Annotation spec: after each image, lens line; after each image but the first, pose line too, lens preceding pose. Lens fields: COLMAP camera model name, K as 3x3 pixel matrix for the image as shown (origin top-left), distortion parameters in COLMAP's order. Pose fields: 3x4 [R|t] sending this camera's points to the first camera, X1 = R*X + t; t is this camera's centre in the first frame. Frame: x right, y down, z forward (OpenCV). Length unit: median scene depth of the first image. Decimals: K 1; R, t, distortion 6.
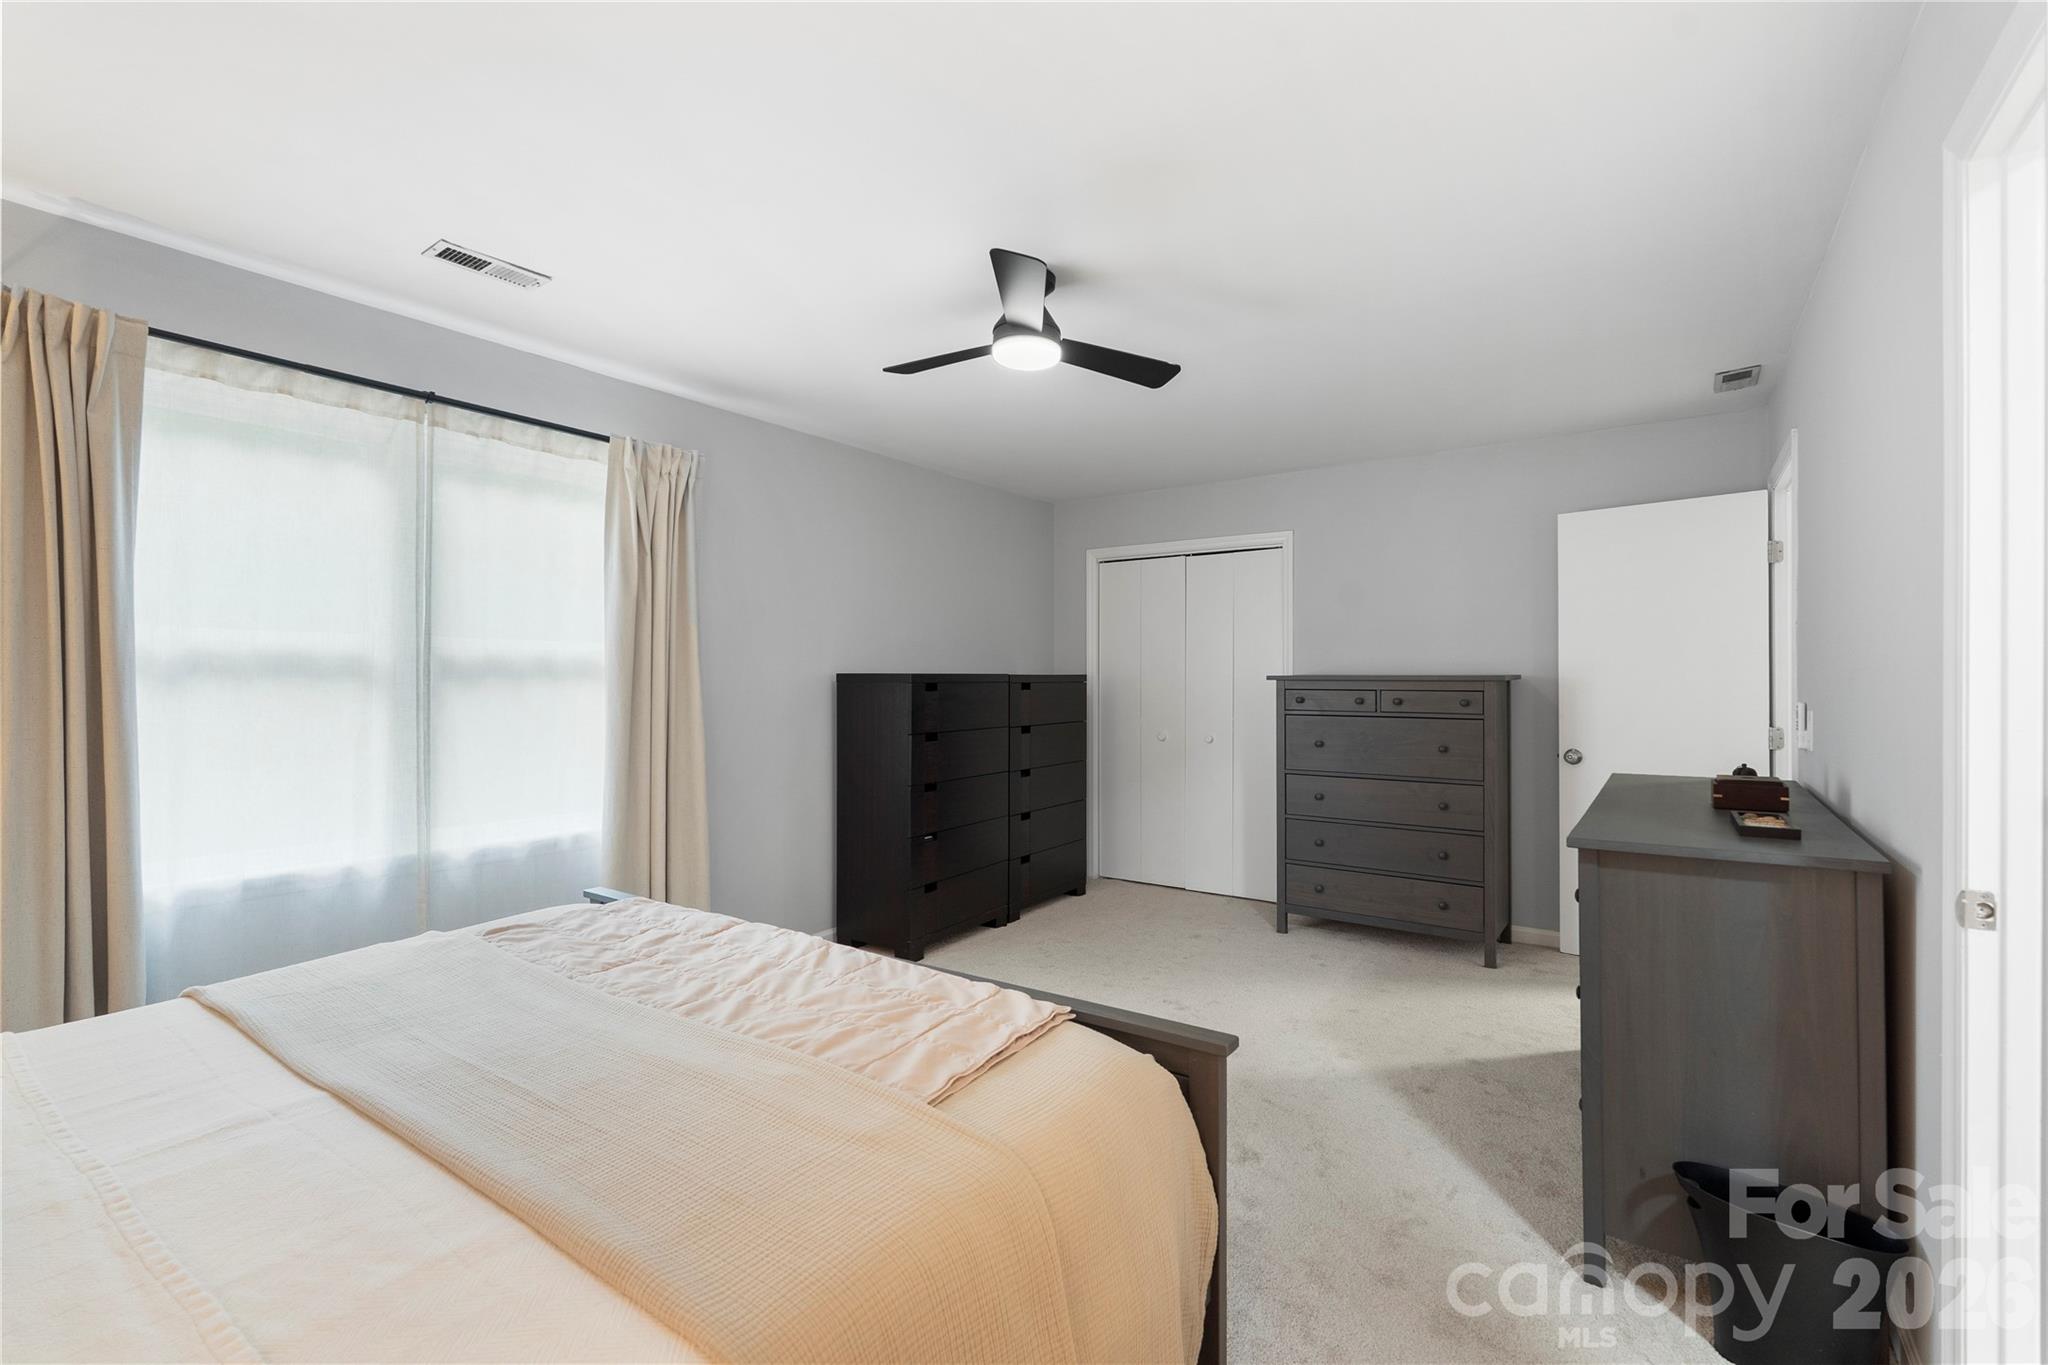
lens RADIAL K [[906.4, 0, 1027.8], [0, 906.4, 685.1], [0, 0, 1]] dist [-0.002565, -0.000392]
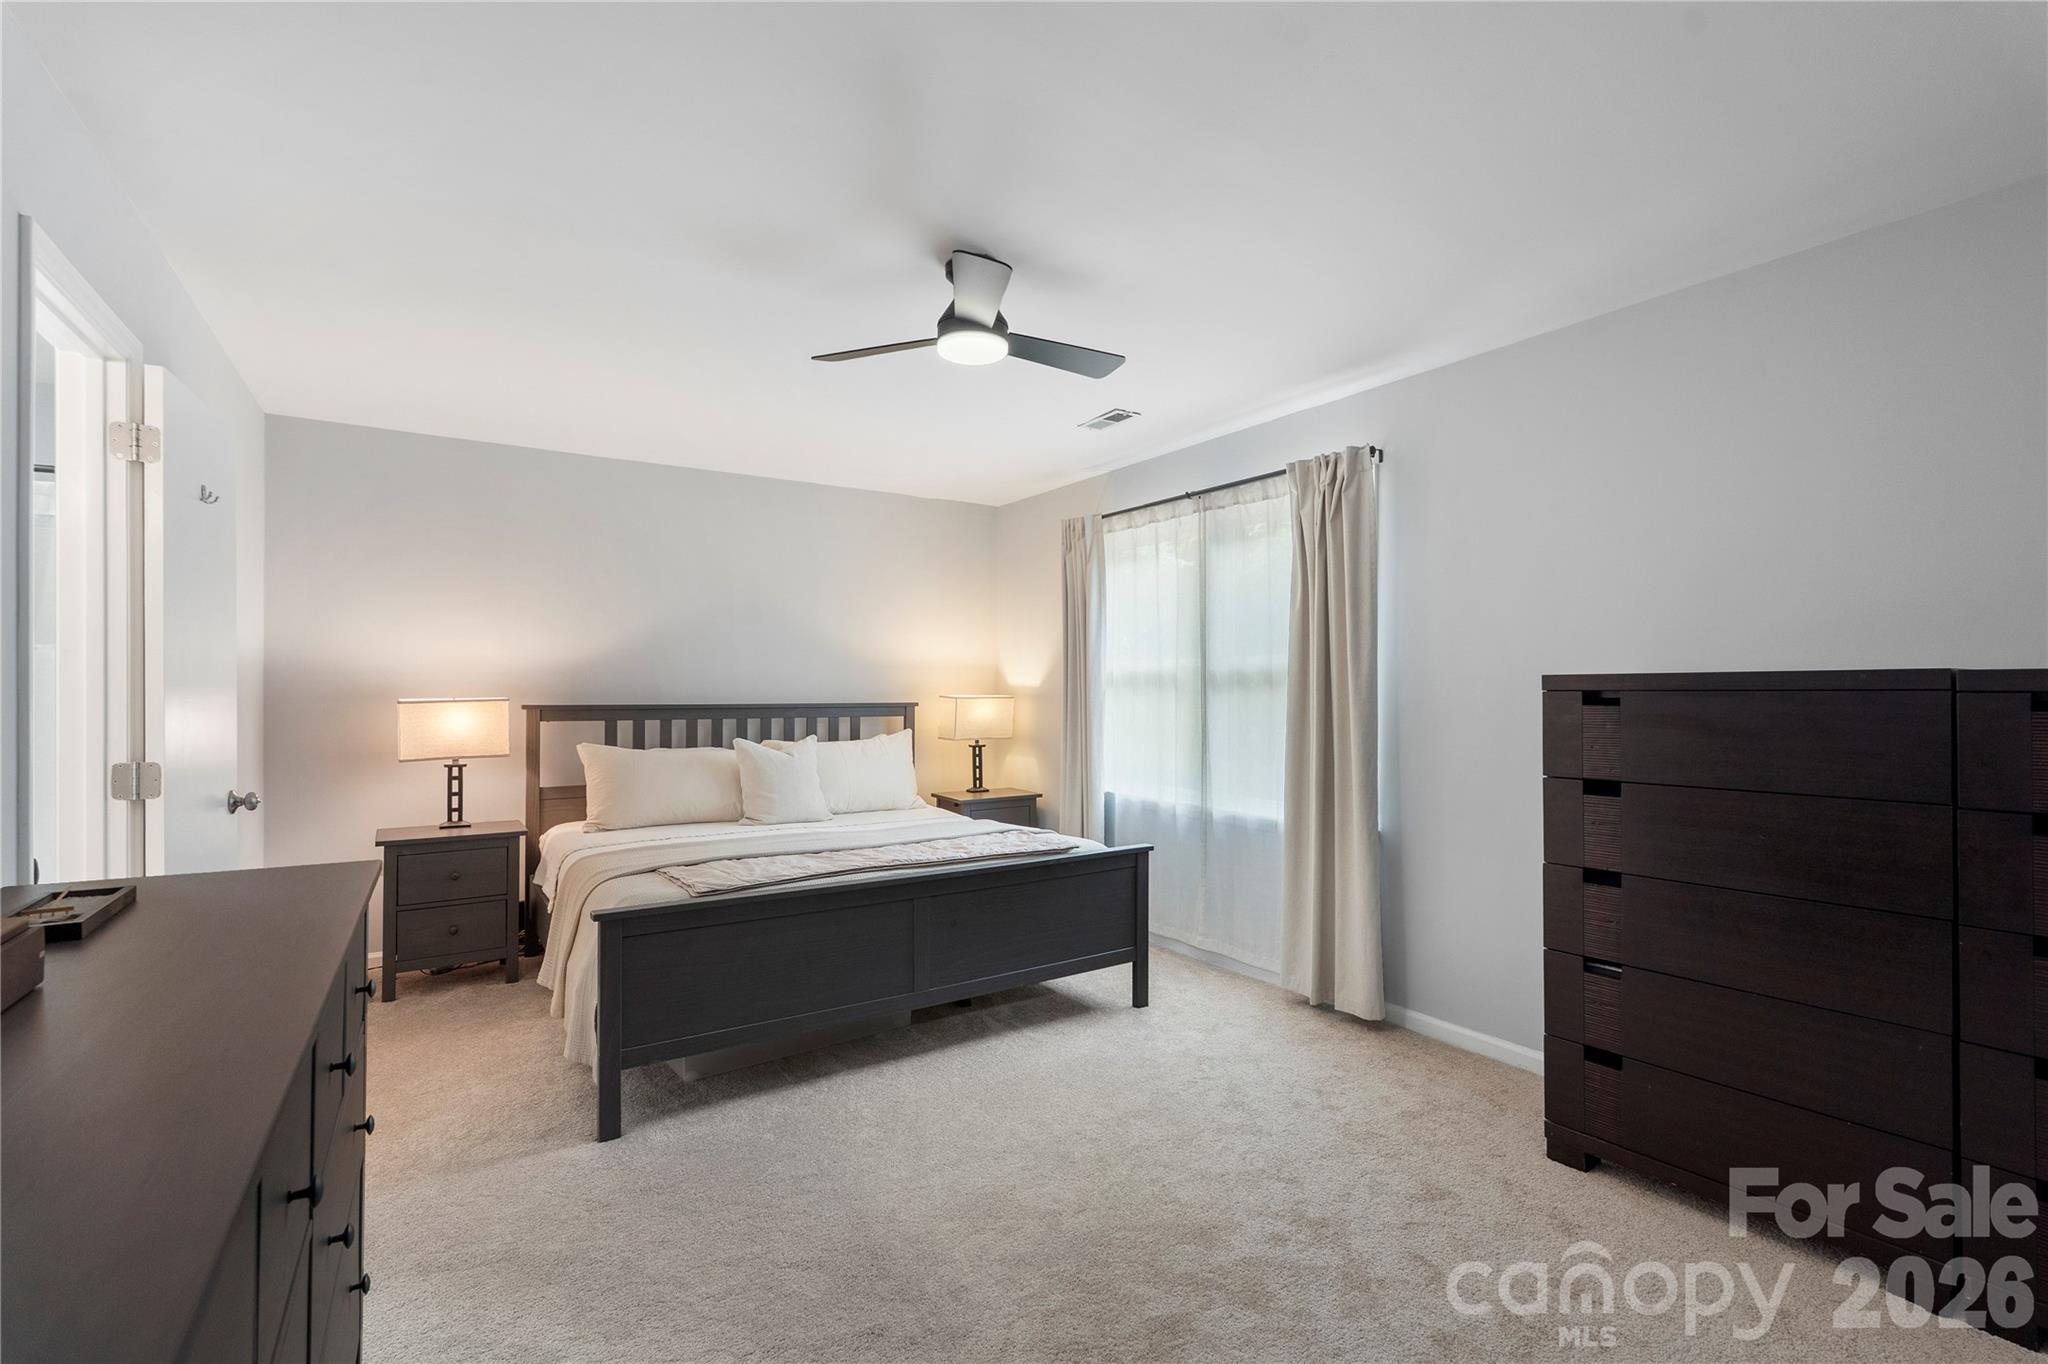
lens RADIAL K [[906.4, 0, 1027.8], [0, 906.4, 684.6], [0, 0, 1]] dist [-0.002565, -0.000392]
pose [[-0.375063, -0.004940, -0.926986, 0.785376], [-0.000612, 0.999987, -0.005082, -0.003838], [0.926999, -0.001339, -0.375062, 1.287053]]
